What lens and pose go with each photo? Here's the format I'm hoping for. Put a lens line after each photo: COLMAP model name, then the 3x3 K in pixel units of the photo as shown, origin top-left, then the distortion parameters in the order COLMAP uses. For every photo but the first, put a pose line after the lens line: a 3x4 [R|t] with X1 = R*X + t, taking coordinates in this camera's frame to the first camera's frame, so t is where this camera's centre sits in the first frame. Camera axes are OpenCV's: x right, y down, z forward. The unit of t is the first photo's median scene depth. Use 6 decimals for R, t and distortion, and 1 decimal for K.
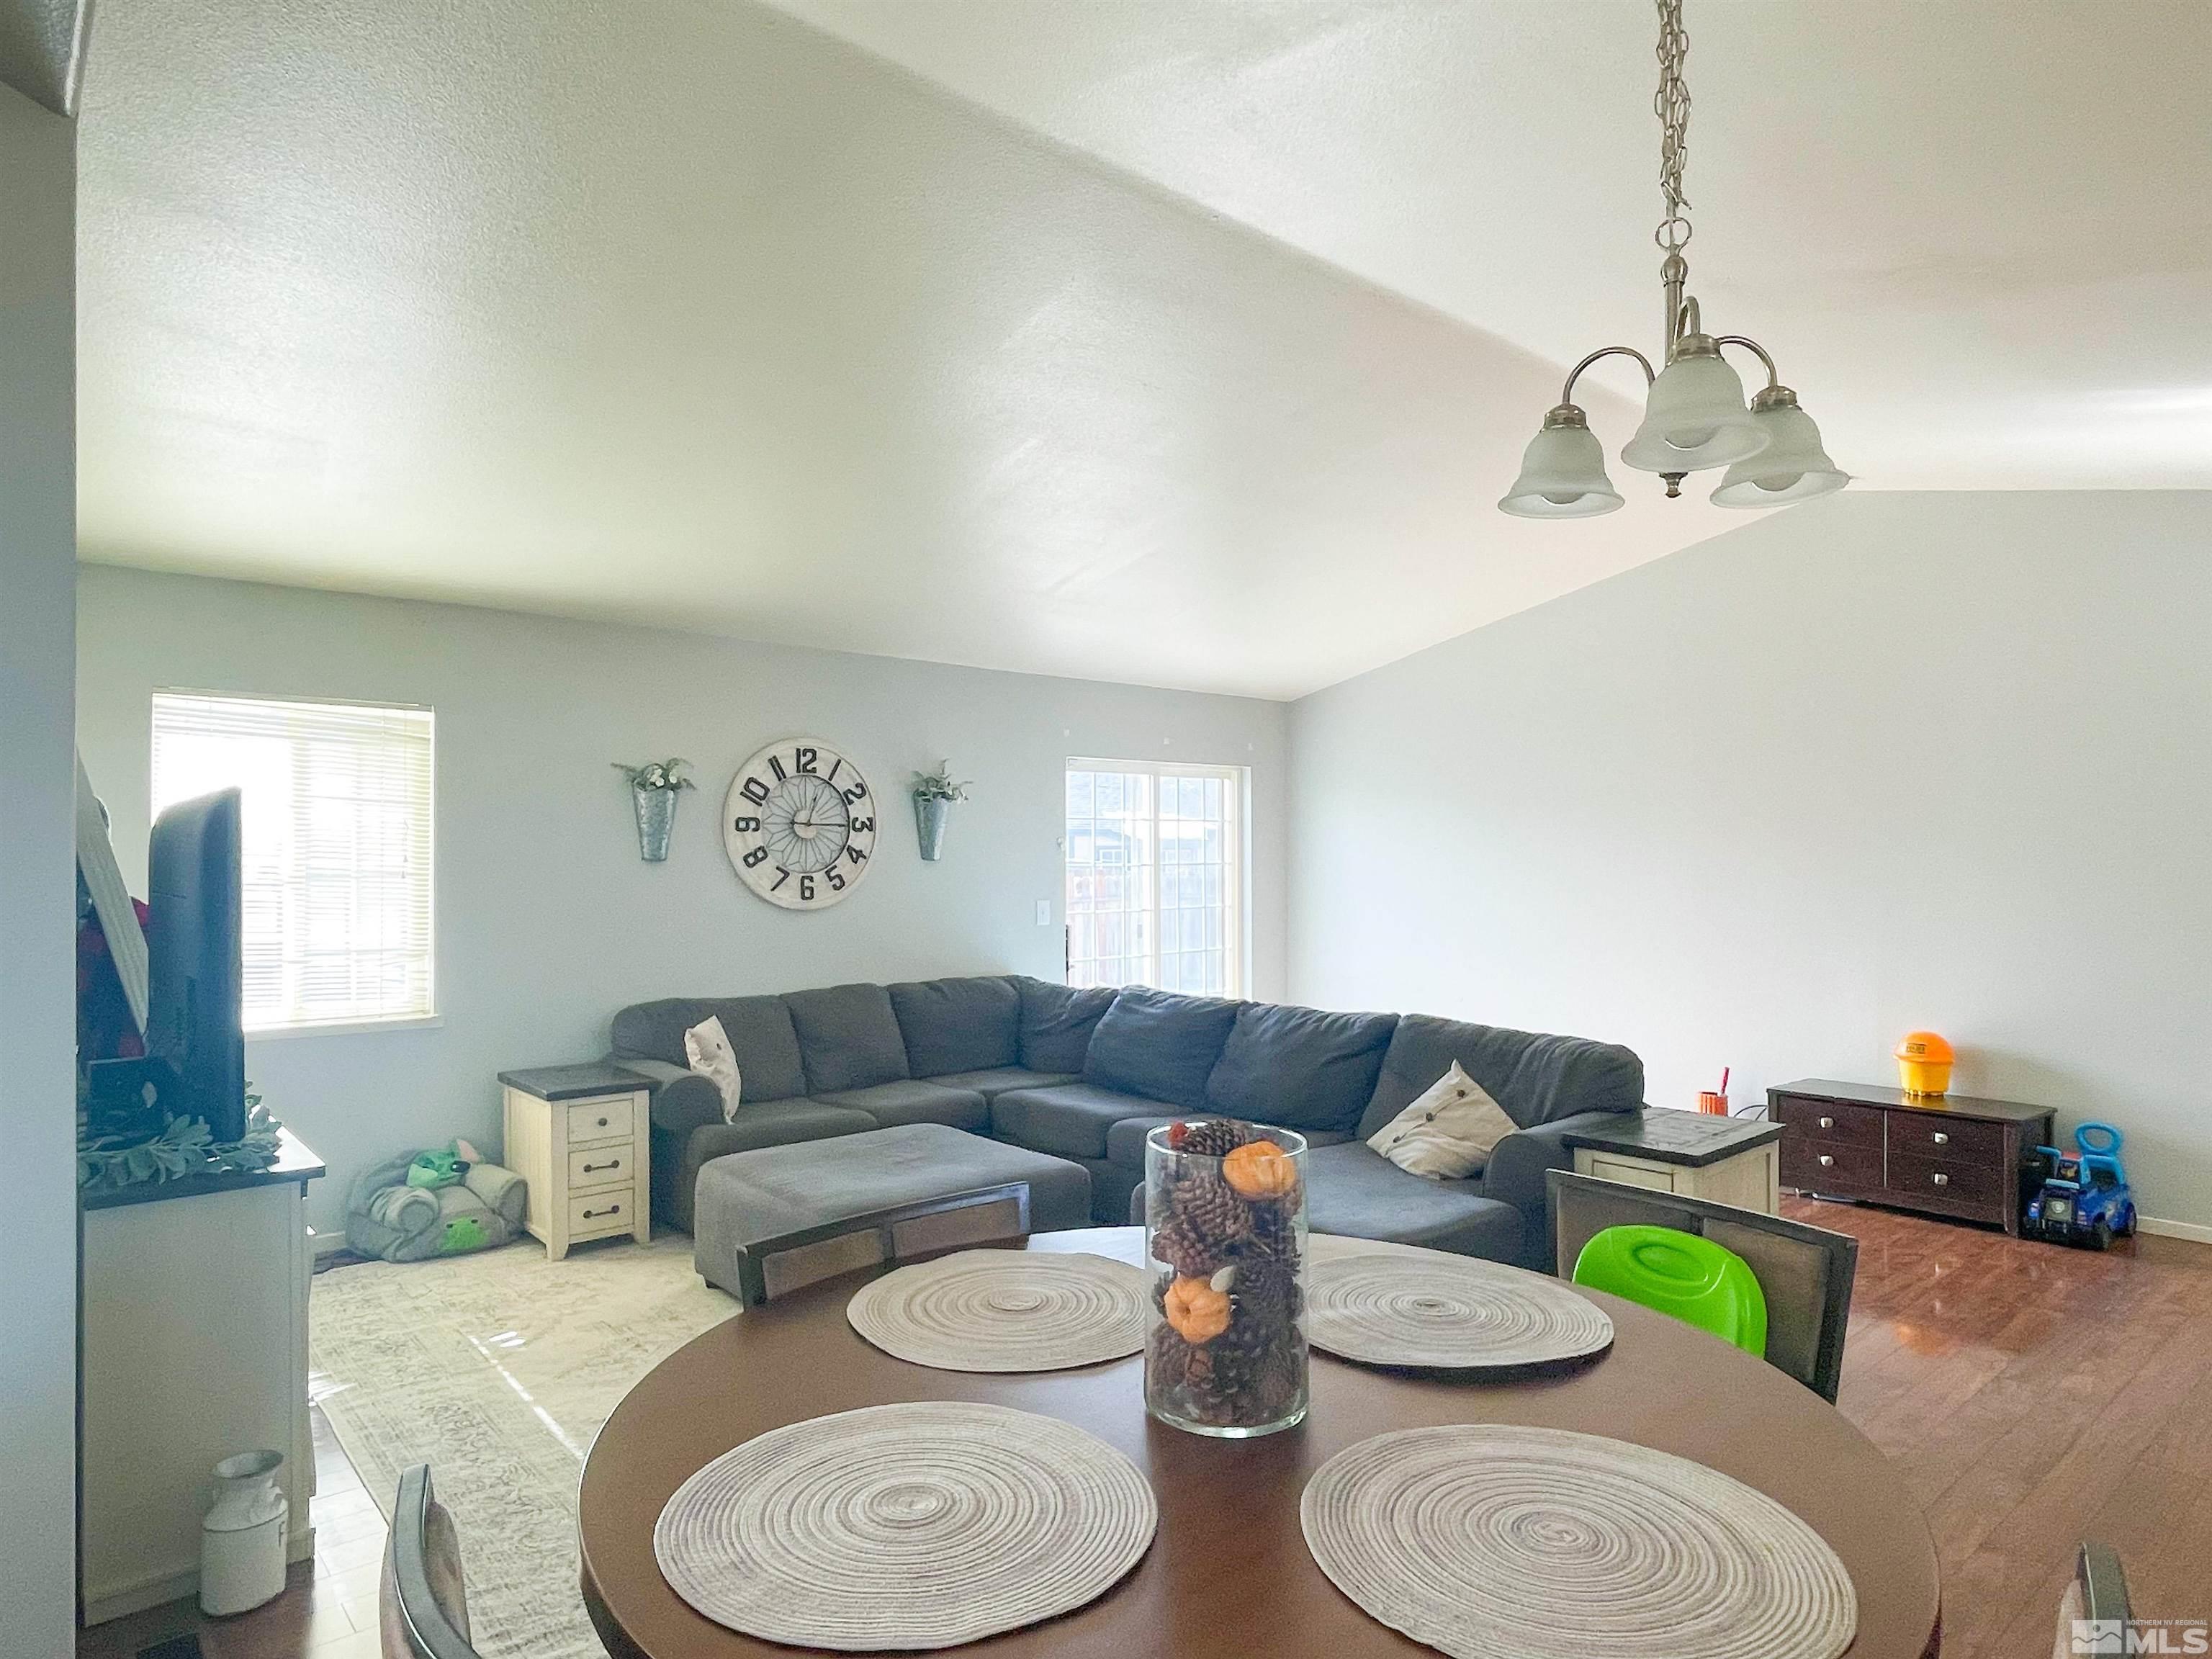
lens RADIAL K [[1295.5, 0, 1105.3], [0, 1295.5, 838.1], [0, 0, 1]] dist [-0.023912, 0.011210]
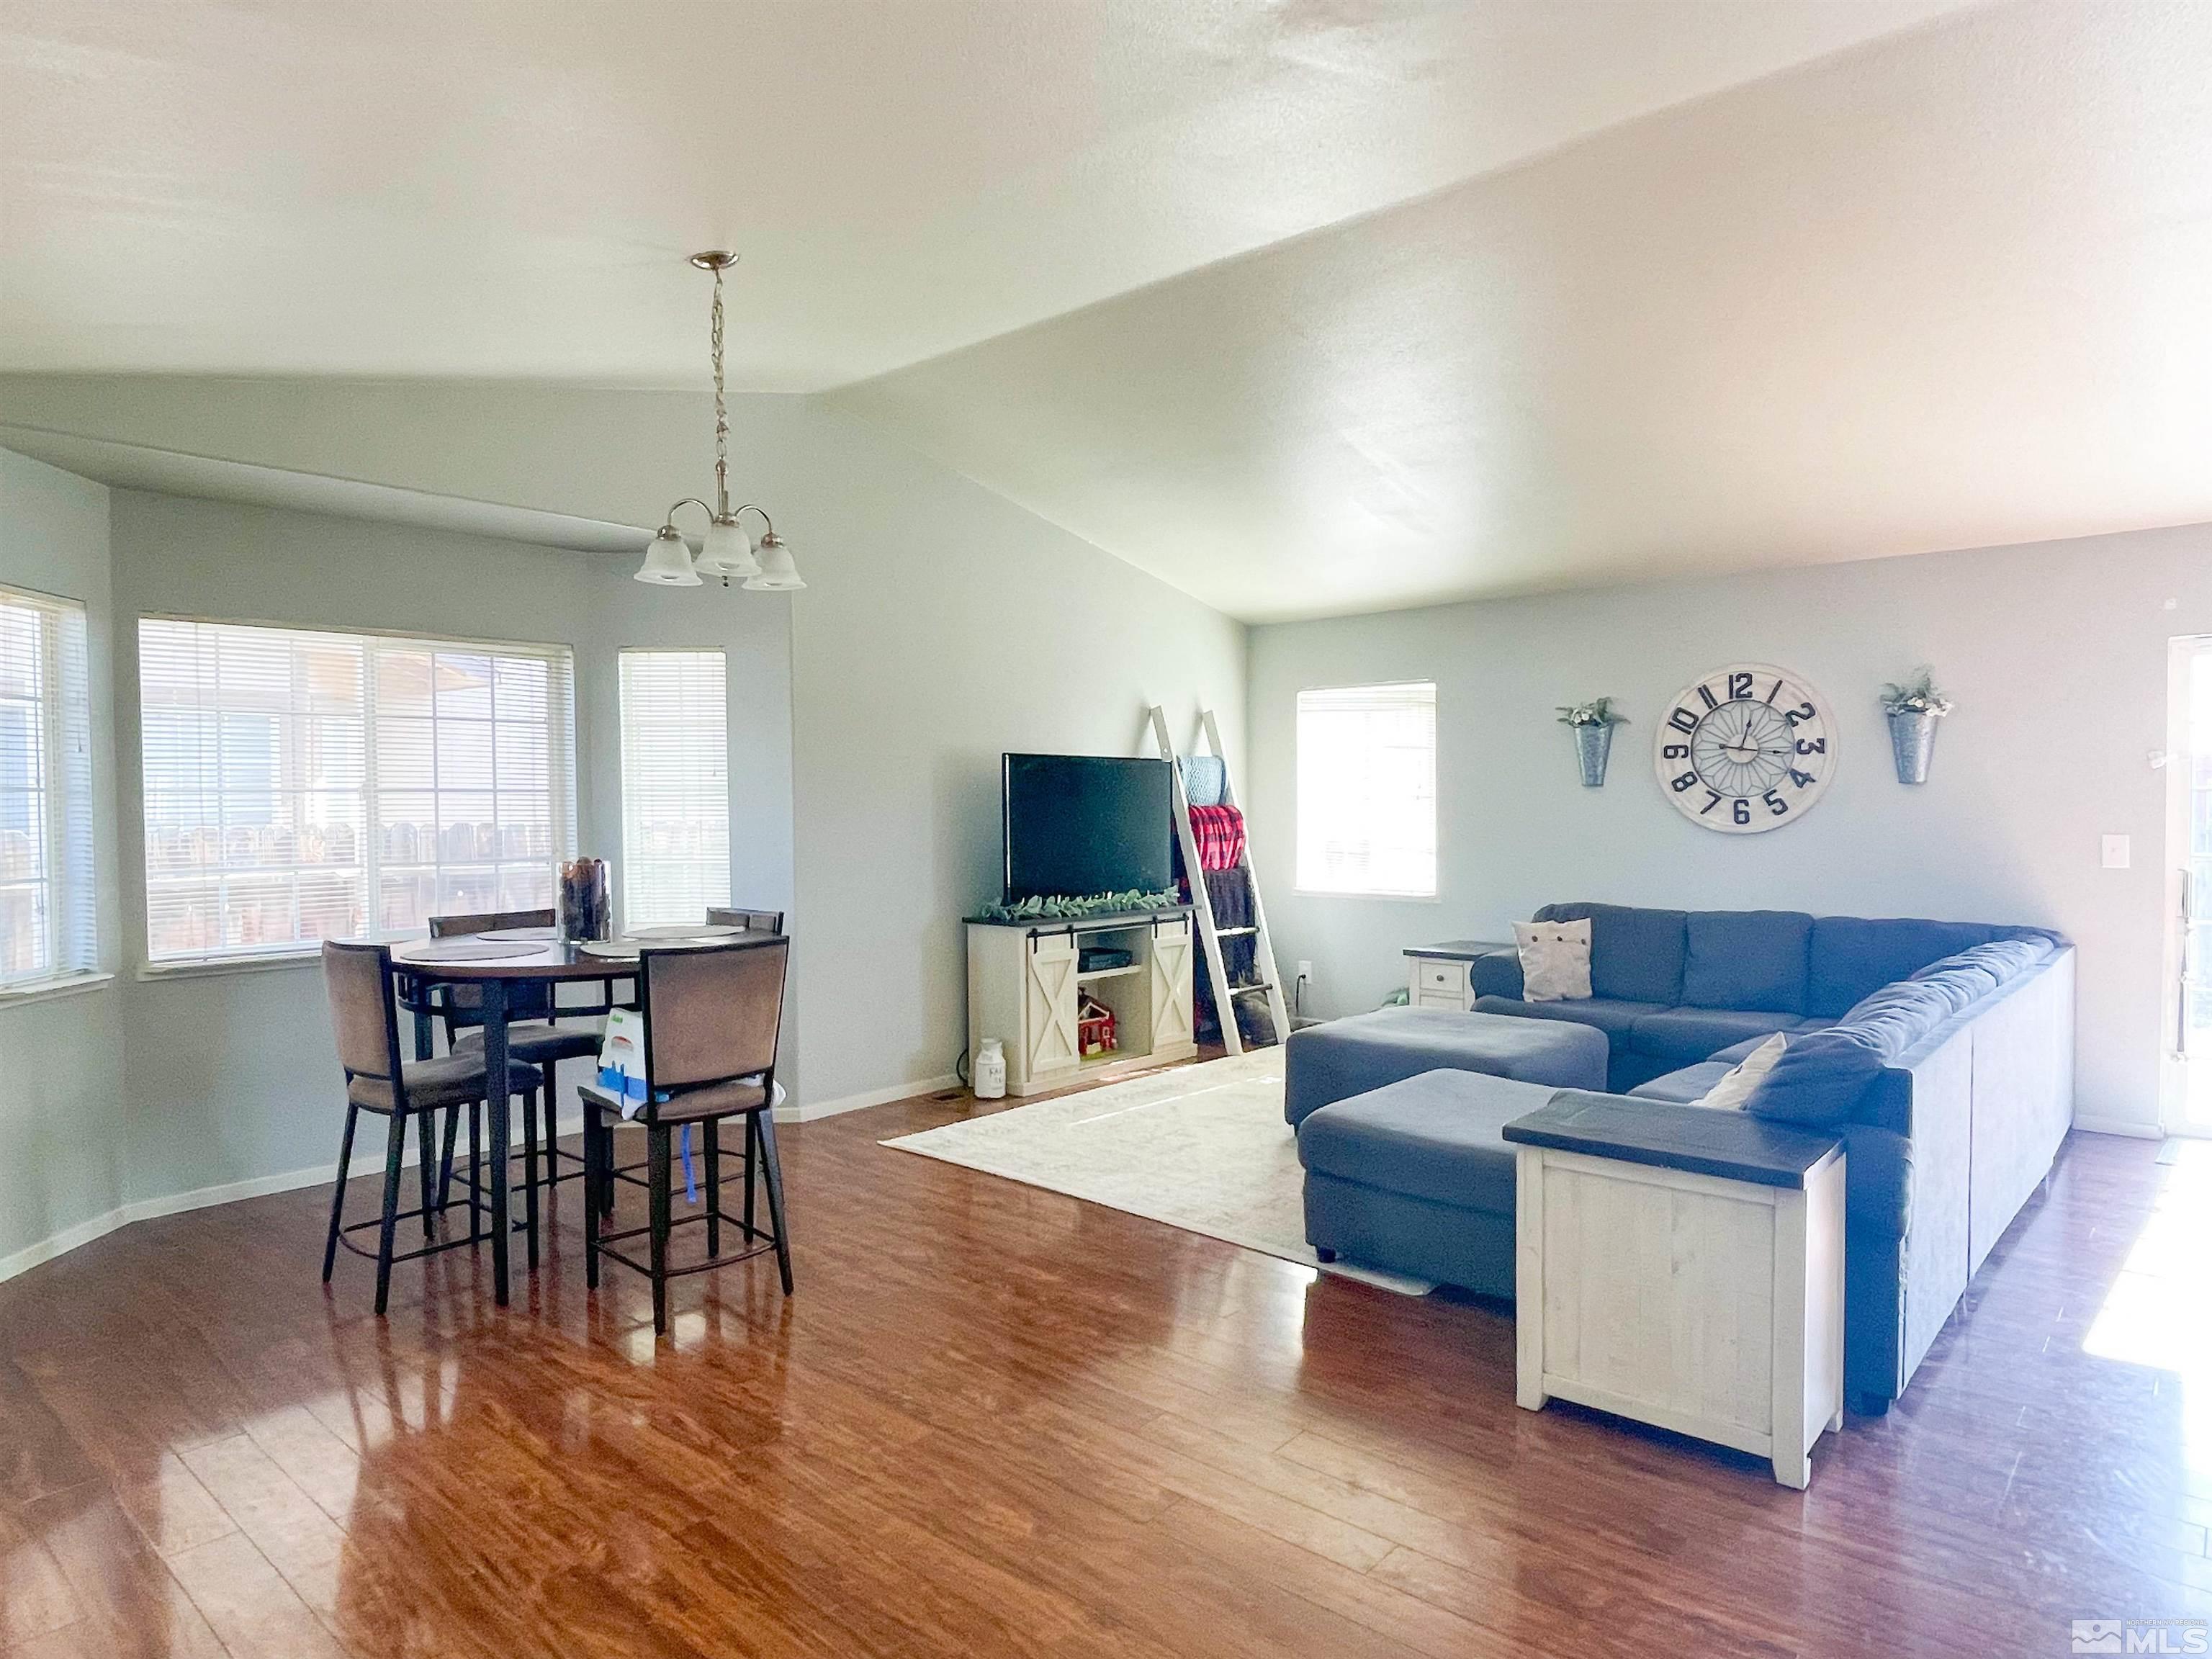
lens RADIAL K [[1295.5, 0, 1095.7], [0, 1295.5, 831.2], [0, 0, 1]] dist [-0.023912, 0.011210]
pose [[0.119954, 0.022024, -0.992535, 0.715582], [0.015655, 0.999588, 0.024073, 0.021594], [0.992656, -0.018426, 0.119560, 0.378500]]
